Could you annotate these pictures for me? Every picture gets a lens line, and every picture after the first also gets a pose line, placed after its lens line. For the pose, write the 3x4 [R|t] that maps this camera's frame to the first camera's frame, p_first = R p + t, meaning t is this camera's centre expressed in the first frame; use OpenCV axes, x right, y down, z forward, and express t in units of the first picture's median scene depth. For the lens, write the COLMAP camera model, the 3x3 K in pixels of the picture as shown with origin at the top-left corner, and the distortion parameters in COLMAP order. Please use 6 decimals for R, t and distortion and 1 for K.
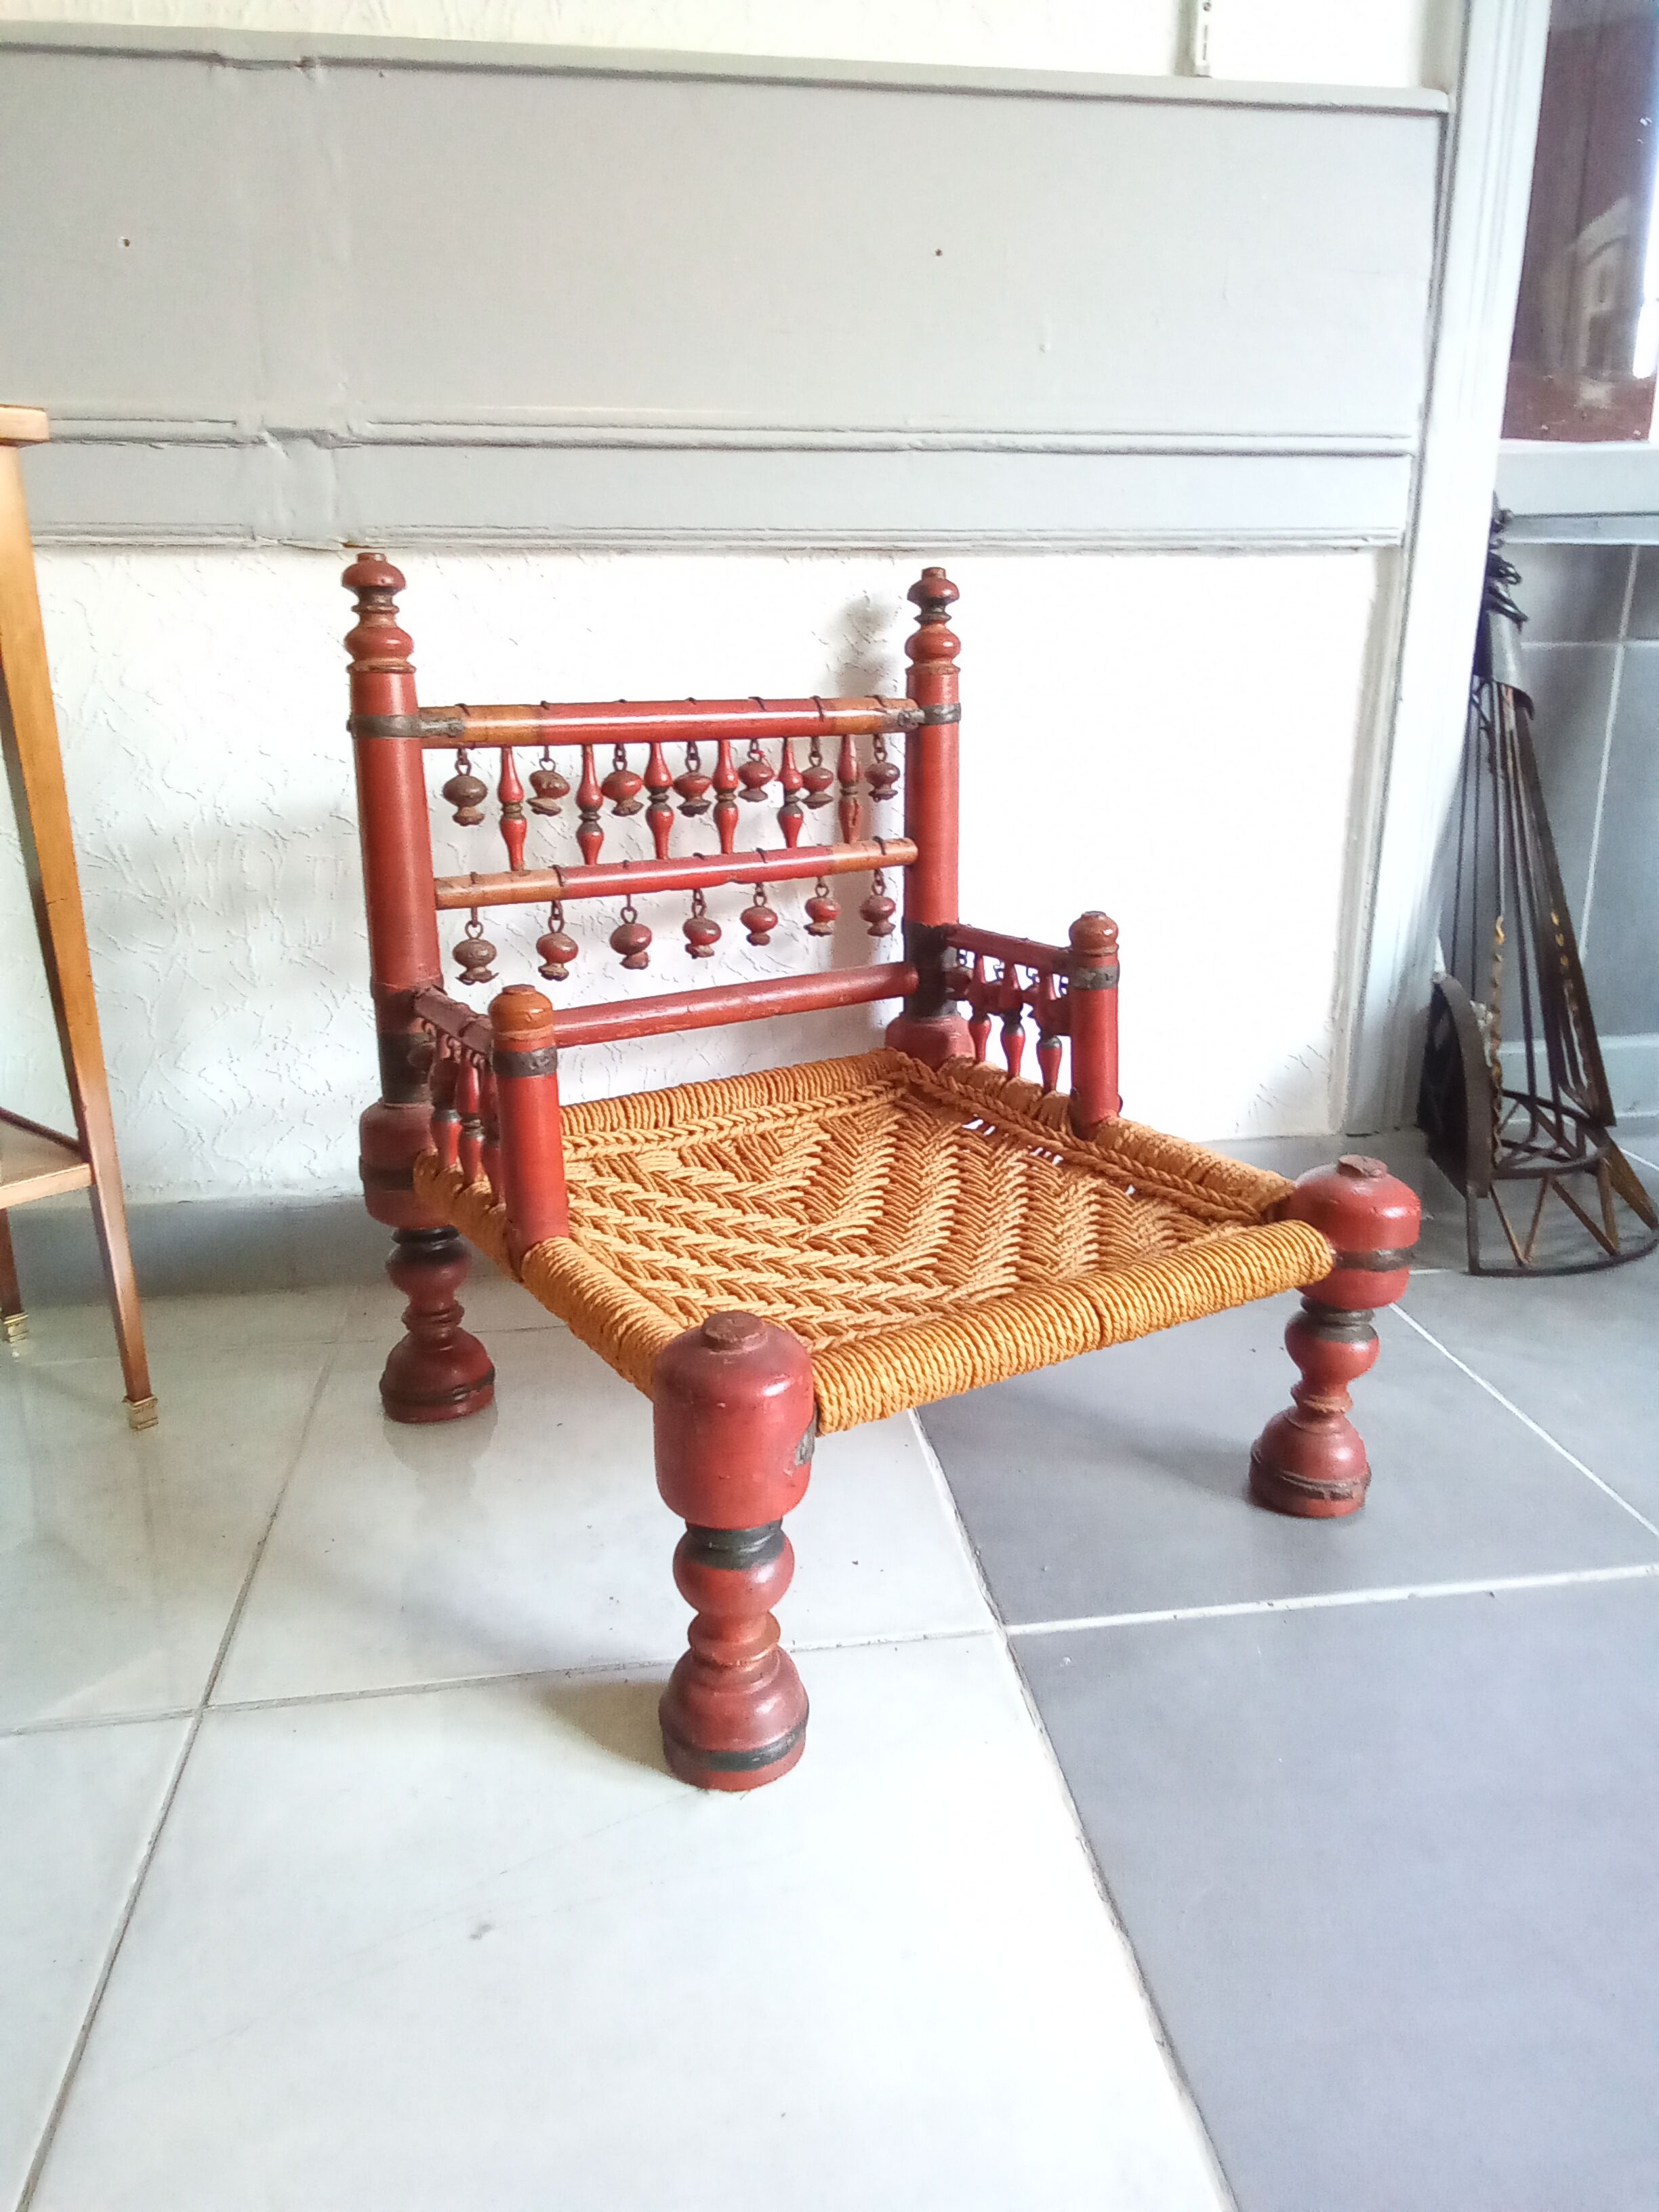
lens RADIAL K [[1557.5, 0, 820.8], [0, 1557.5, 1113.9], [0, 0, 1]] dist [0.054638, -0.064494]
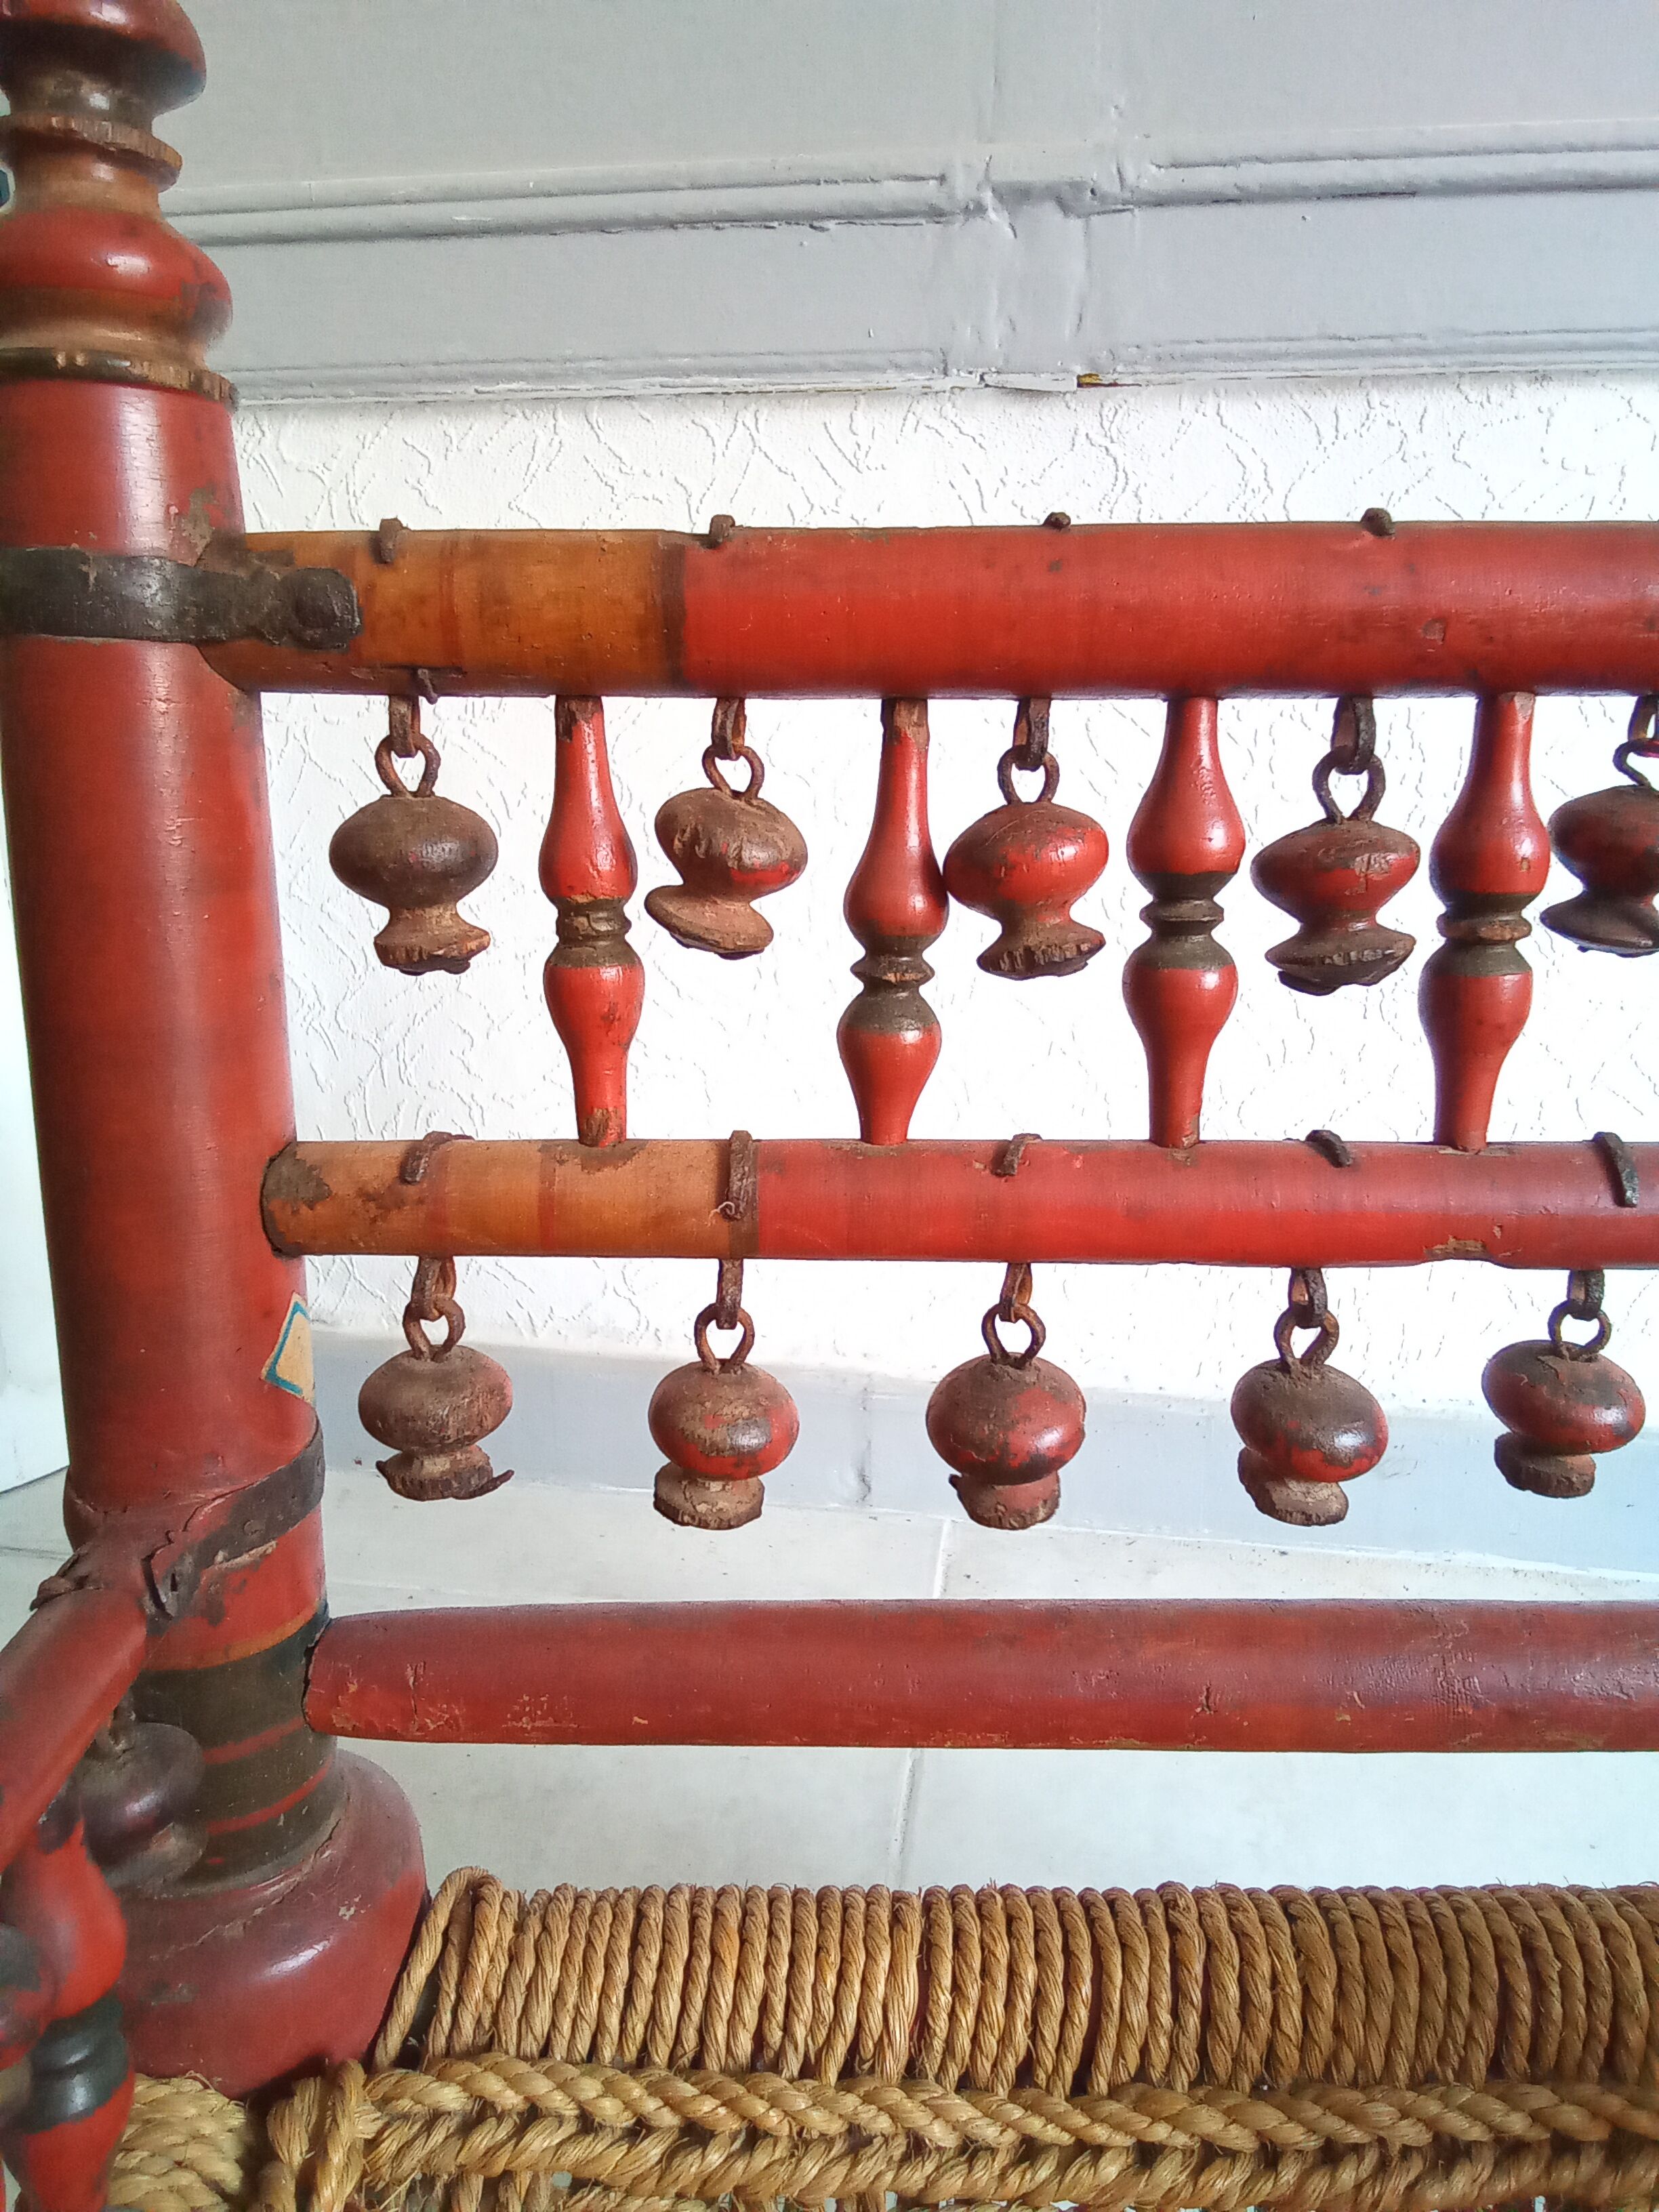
lens RADIAL K [[1557.5, 0, 796.7], [0, 1557.5, 1100.8], [0, 0, 1]] dist [0.054638, -0.064494]
pose [[0.956323, 0.083105, -0.280249, -0.216889], [-0.091613, 0.995643, -0.017374, -0.052927], [0.277584, 0.042290, 0.959770, 0.384885]]
